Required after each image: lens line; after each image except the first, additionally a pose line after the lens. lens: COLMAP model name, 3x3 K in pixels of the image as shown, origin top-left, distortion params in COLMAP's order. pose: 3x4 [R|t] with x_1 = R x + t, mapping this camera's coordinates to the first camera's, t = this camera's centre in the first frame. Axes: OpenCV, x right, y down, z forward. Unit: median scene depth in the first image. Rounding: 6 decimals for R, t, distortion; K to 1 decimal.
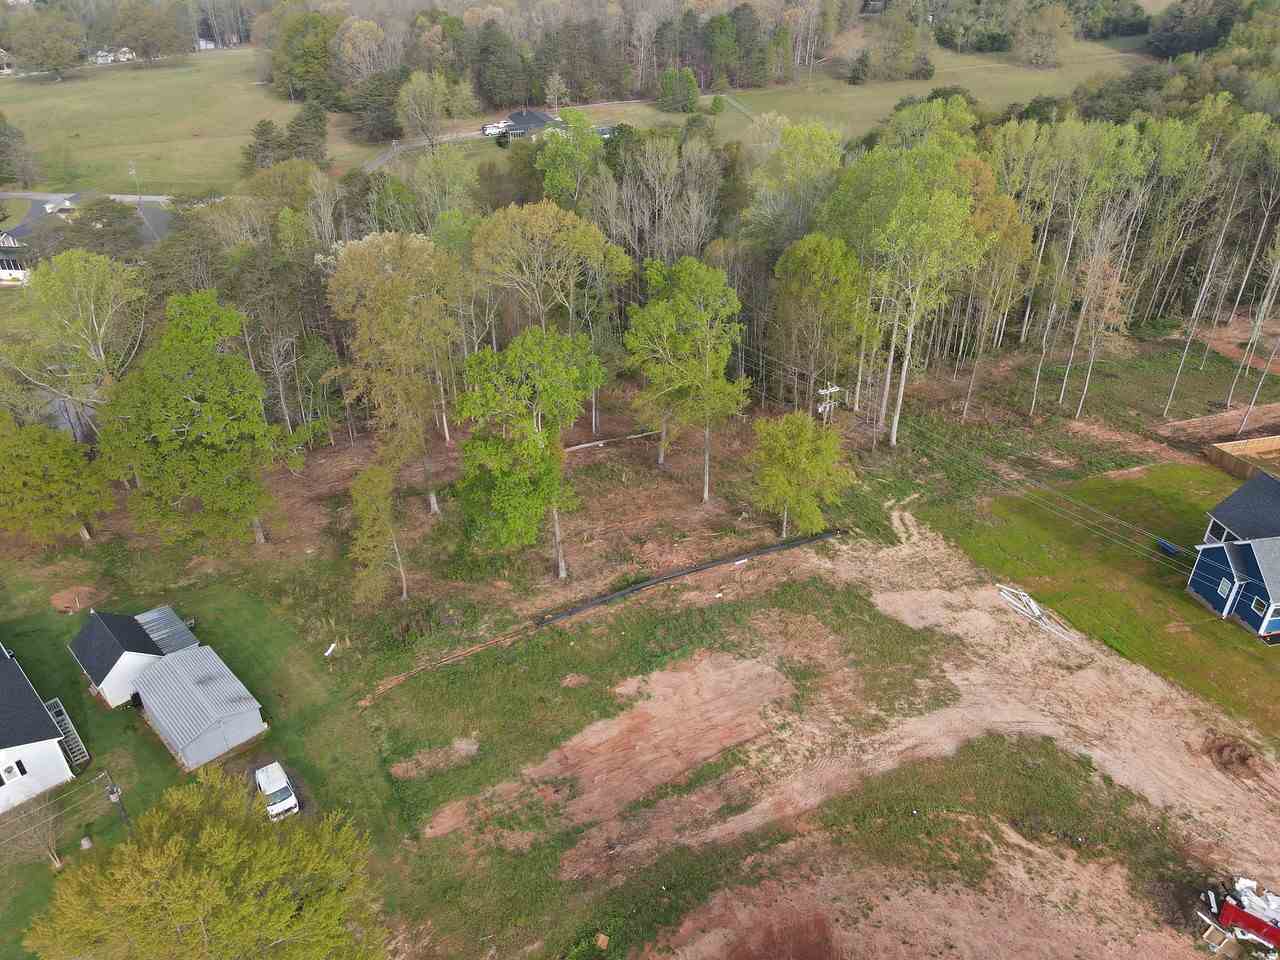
lens RADIAL K [[928.9, 0, 635.1], [0, 928.9, 469.3], [0, 0, 1]] dist [0.024935, 0.002186]
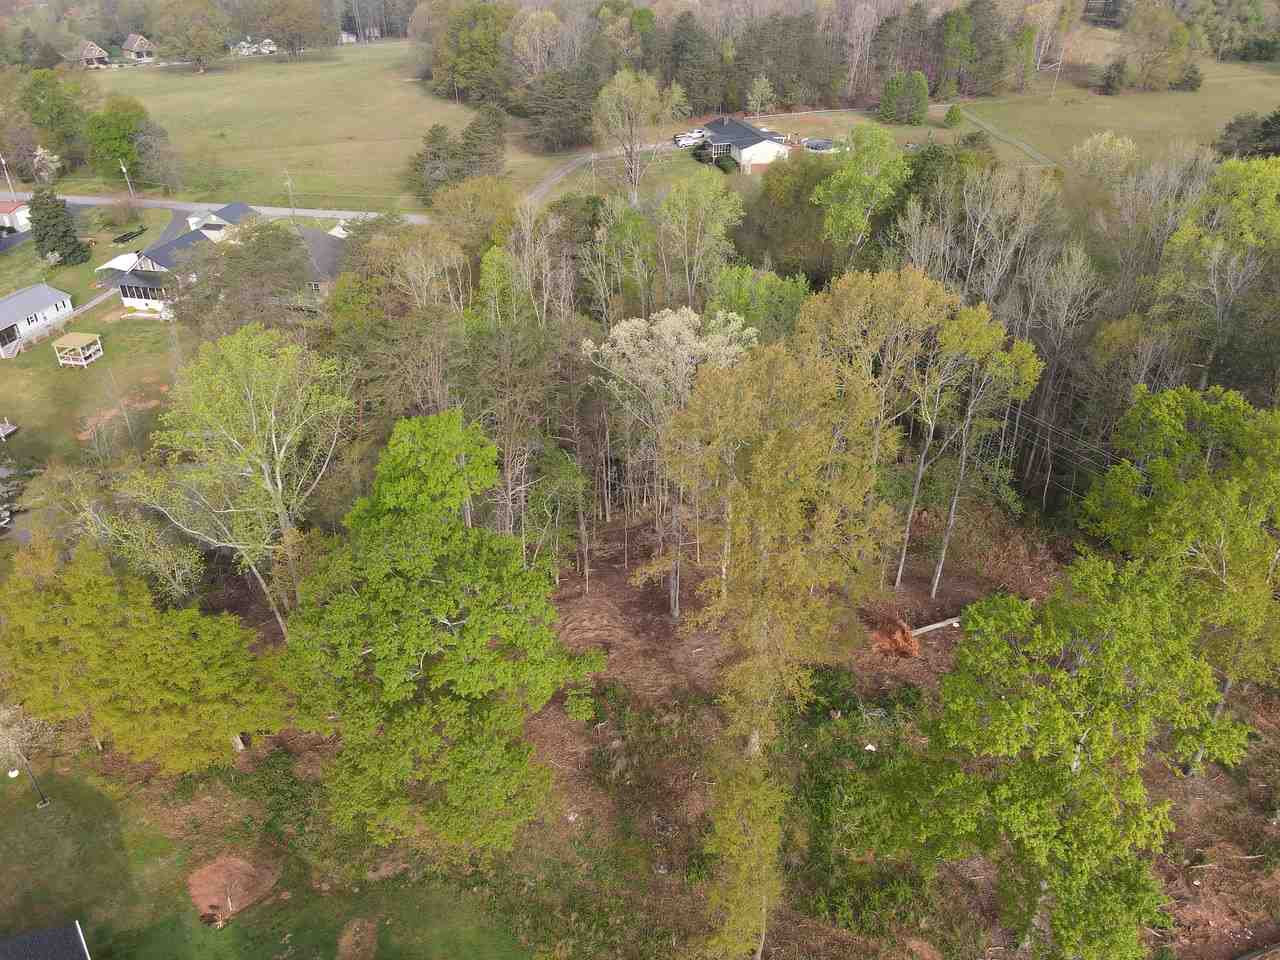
lens RADIAL K [[928.9, 0, 637.9], [0, 928.9, 468.7], [0, 0, 1]] dist [0.024935, 0.002186]
pose [[0.994696, 0.058447, -0.084641, -0.258467], [-0.058547, 0.998284, 0.001298, -0.150868], [0.084571, 0.003664, 0.996411, 0.356441]]
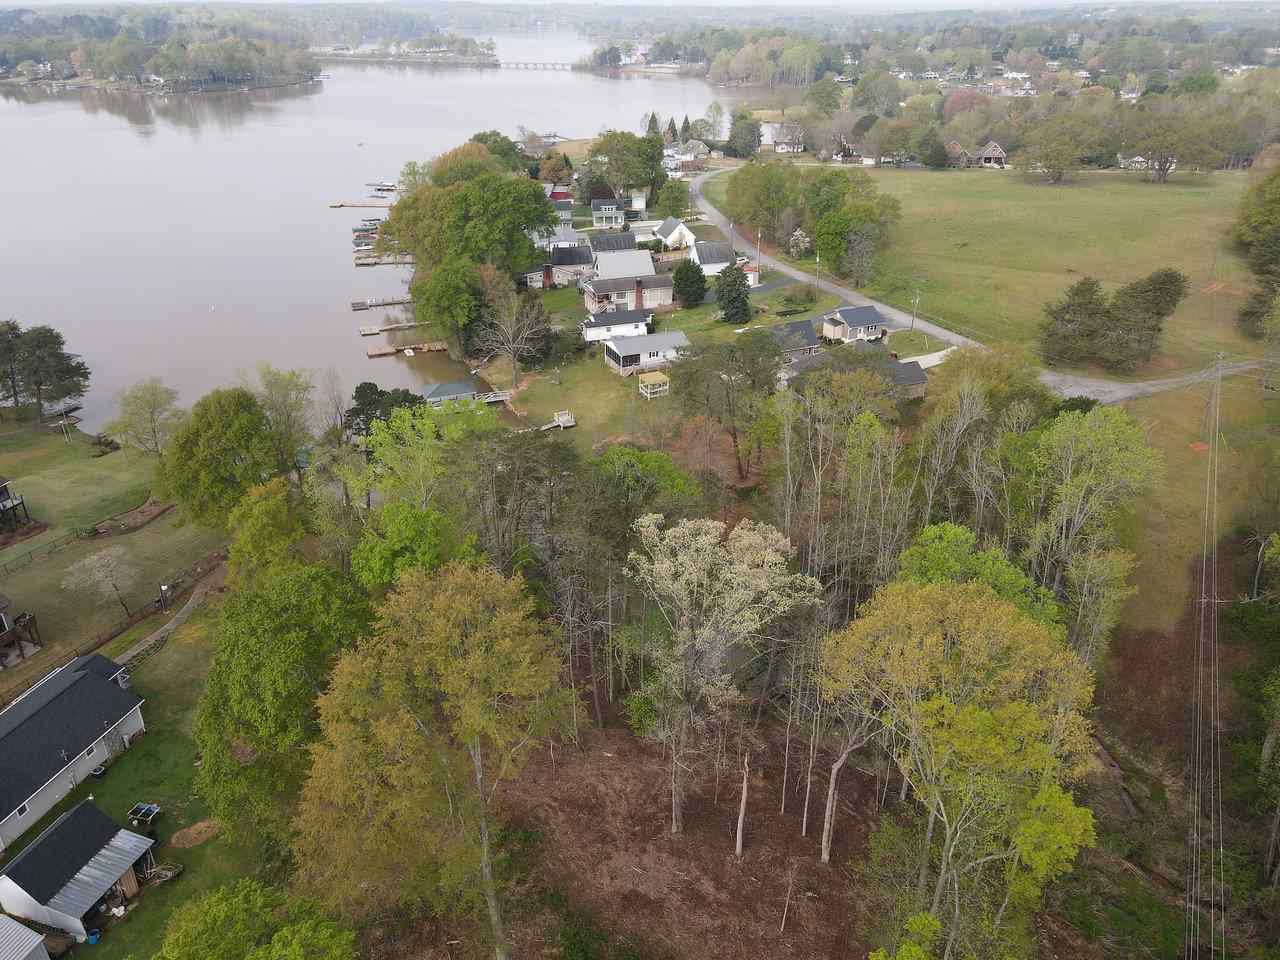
lens RADIAL K [[928.9, 0, 630.1], [0, 928.9, 475.3], [0, 0, 1]] dist [0.024935, 0.002186]
pose [[0.476355, 0.398998, -0.783509, 0.178964], [-0.454381, 0.874604, 0.169135, -0.391383], [0.752744, 0.275443, 0.597919, 0.623659]]
